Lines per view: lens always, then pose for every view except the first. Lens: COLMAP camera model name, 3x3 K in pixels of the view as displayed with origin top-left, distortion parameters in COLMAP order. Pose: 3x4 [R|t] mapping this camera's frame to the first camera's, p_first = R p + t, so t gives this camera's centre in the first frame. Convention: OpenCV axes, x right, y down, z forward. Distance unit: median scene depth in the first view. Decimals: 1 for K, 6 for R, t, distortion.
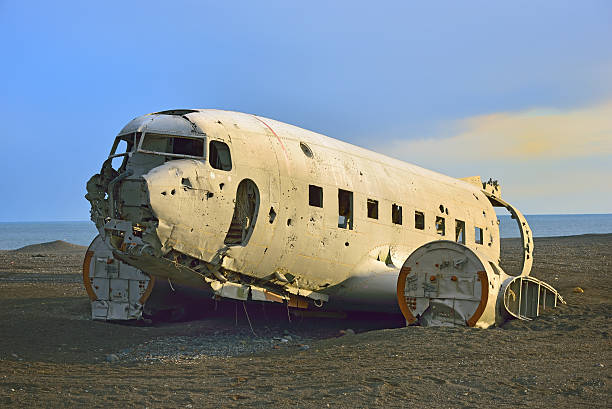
lens RADIAL K [[1666.1, 0, 306.0], [0, 1666.1, 204.5], [0, 0, 1]] dist [-0.175104, -0.616580]
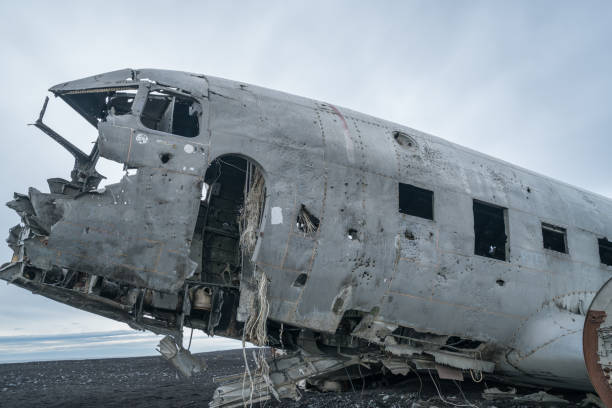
lens RADIAL K [[578.7, 0, 306.0], [0, 578.7, 204.0], [0, 0, 1]] dist [0.056175, -0.000164]
pose [[0.845455, -0.131326, -0.517648, 0.086211], [0.010149, 0.973069, -0.230290, 0.047573], [0.533950, 0.189446, 0.824019, 0.785781]]
